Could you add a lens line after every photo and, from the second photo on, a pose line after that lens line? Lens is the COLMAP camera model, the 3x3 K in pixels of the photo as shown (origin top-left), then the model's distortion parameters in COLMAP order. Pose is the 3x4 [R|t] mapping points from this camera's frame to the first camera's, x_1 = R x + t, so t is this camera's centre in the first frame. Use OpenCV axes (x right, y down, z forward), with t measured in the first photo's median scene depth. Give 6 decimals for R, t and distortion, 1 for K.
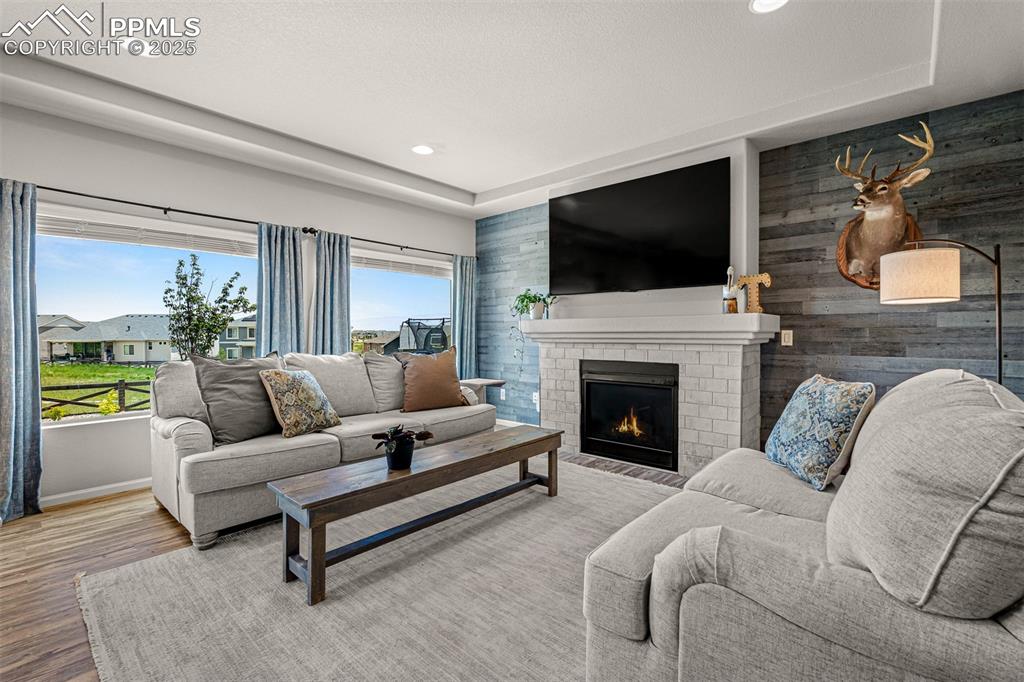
lens RADIAL K [[454.7, 0, 512.0], [0, 454.7, 341.0], [0, 0, 1]] dist [-0.001295, 0.000179]
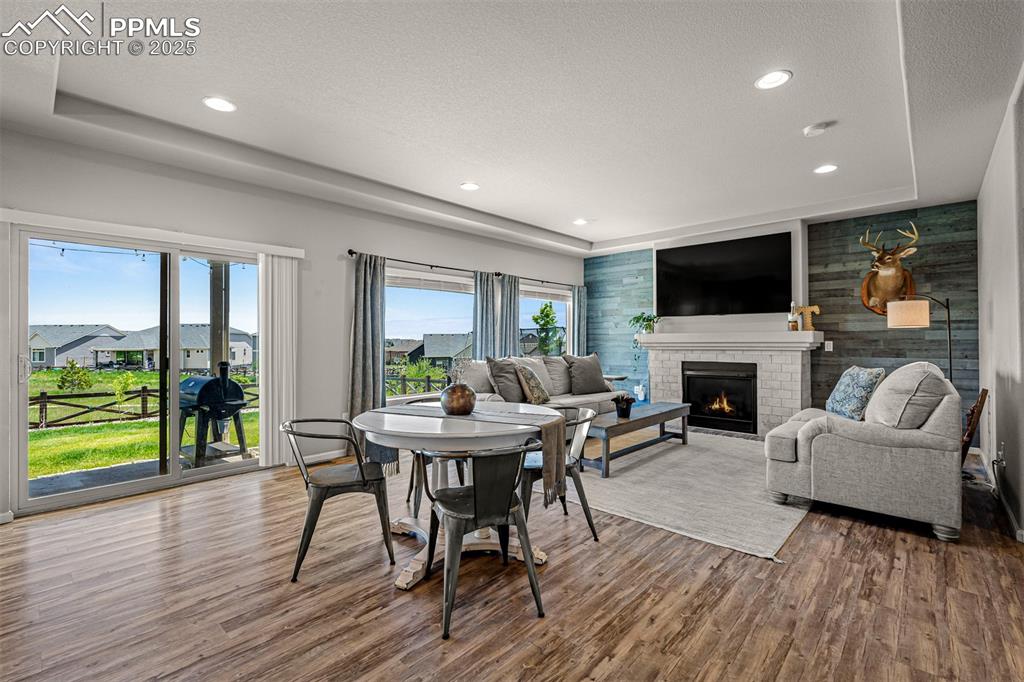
lens RADIAL K [[457.7, 0, 508.8], [0, 457.7, 338.1], [0, 0, 1]] dist [-0.000597, -0.000074]
pose [[0.999657, -0.001537, -0.026145, -0.441600], [0.000904, 0.999706, -0.024233, 0.002427], [0.026175, 0.024201, 0.999364, -0.581940]]
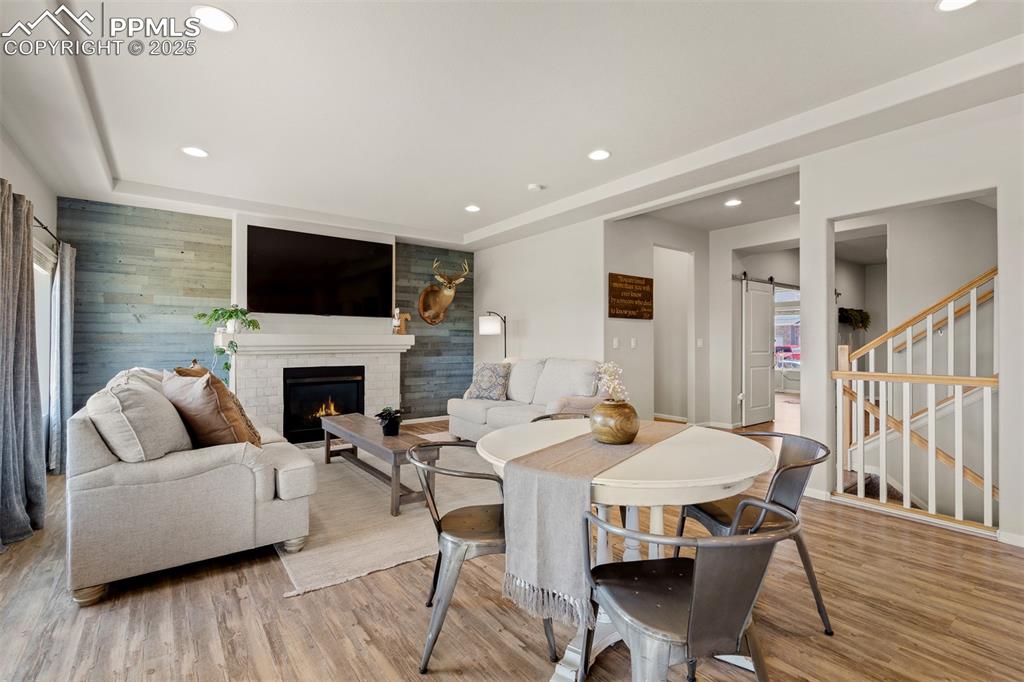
lens RADIAL K [[465.7, 0, 512.0], [0, 465.7, 341.0], [0, 0, 1]] dist [-0.000464, -0.001107]
pose [[0.196943, 0.006389, 0.980394, -1.132180], [0.018820, 0.999770, -0.010296, -0.008316], [-0.980234, 0.020479, 0.196777, 0.196420]]
